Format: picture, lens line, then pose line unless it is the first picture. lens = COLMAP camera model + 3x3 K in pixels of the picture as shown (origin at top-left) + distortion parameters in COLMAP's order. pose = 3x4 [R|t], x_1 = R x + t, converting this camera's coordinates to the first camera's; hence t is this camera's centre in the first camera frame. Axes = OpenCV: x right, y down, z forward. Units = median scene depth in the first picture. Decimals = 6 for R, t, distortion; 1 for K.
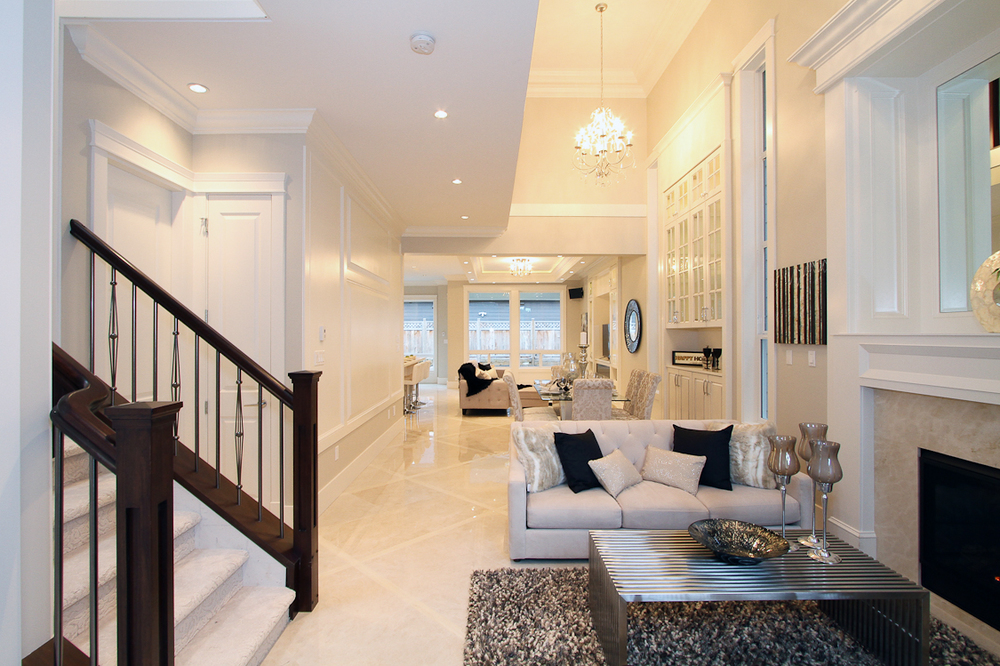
lens RADIAL K [[461.4, 0, 500.0], [0, 461.4, 333.0], [0, 0, 1]] dist [0.000088, 0.000010]
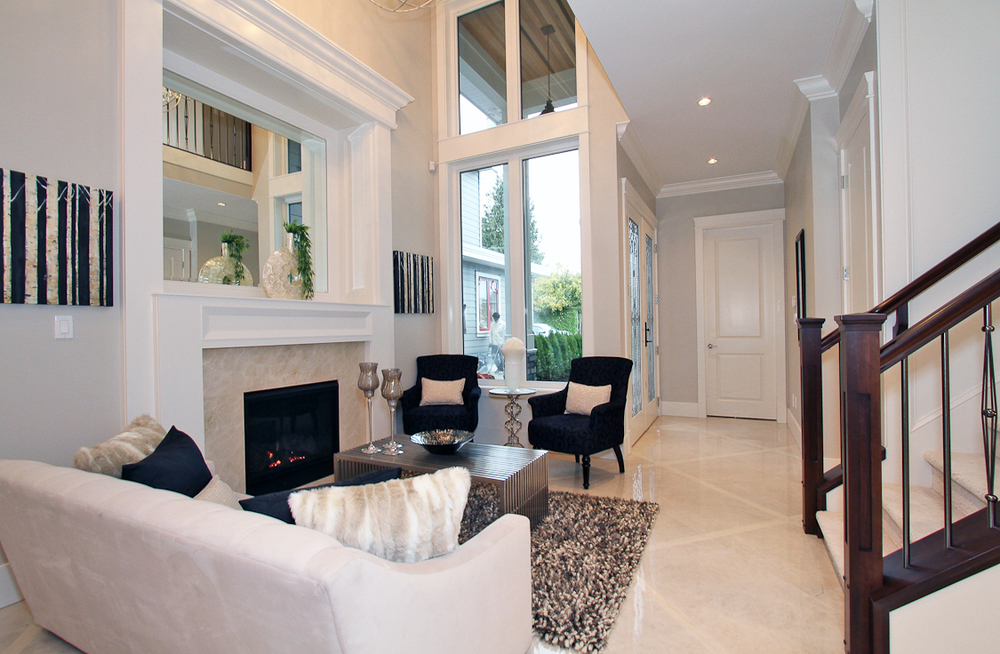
lens RADIAL K [[472.6, 0, 500.0], [0, 472.6, 327.0], [0, 0, 1]] dist [0.000564, -0.000061]
pose [[-0.886563, 0.013709, 0.462404, -0.204401], [0.010298, 0.999898, -0.009901, 0.070962], [-0.462492, -0.004016, -0.886614, 1.346156]]
